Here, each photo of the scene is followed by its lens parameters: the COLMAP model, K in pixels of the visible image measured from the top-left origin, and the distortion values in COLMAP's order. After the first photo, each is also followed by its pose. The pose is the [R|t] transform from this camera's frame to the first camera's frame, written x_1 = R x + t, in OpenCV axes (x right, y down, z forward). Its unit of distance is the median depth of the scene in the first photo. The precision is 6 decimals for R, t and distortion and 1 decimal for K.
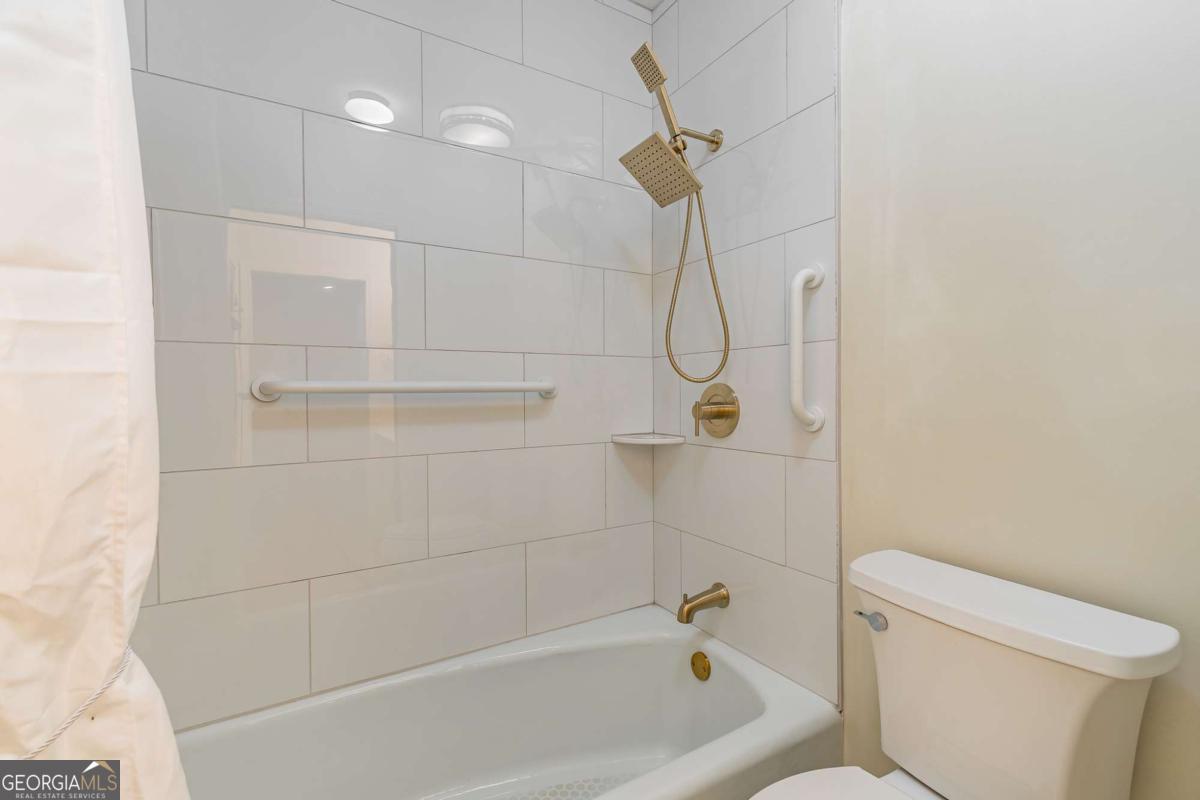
lens RADIAL K [[537.6, 0, 604.0], [0, 537.6, 396.3], [0, 0, 1]] dist [0.001018, -0.000779]
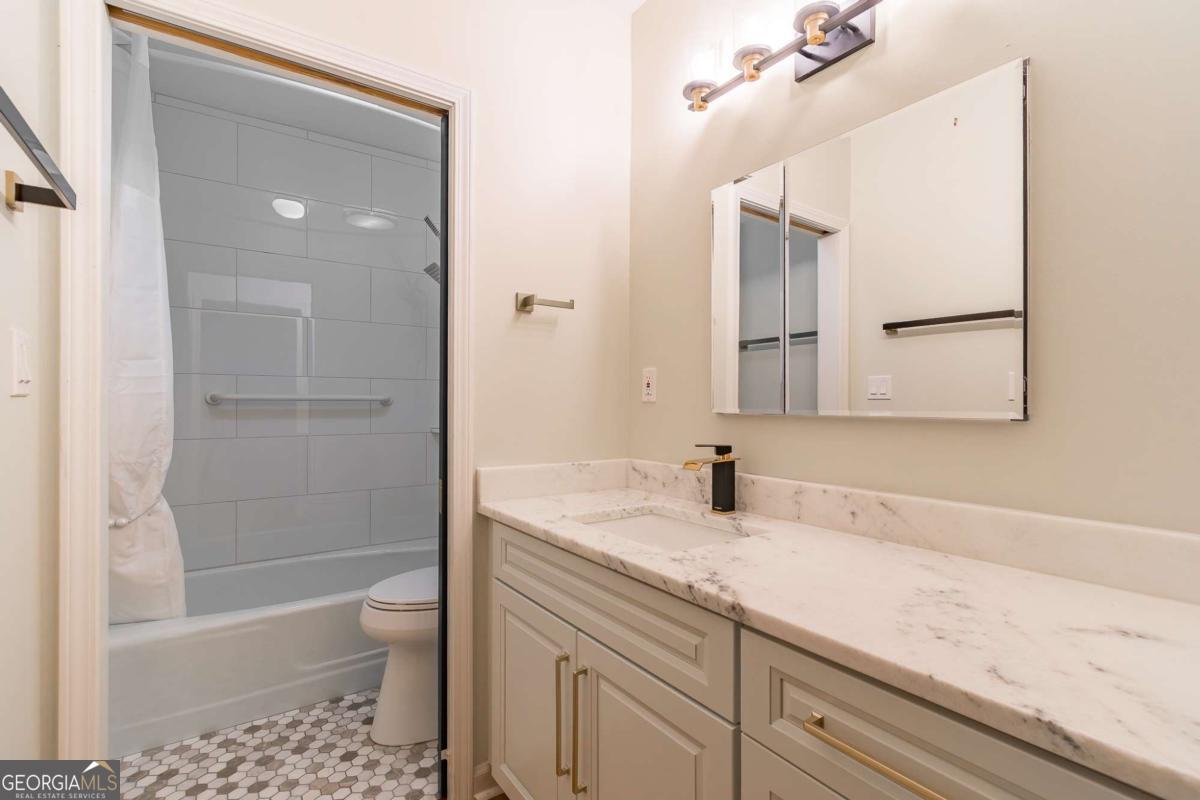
lens RADIAL K [[537.6, 0, 601.5], [0, 537.6, 402.7], [0, 0, 1]] dist [0.001018, -0.000779]
pose [[0.997356, 0.008644, 0.072149, 0.801904], [-0.007957, 0.999920, -0.009804, 0.014453], [-0.072228, 0.009204, 0.997346, -1.325702]]
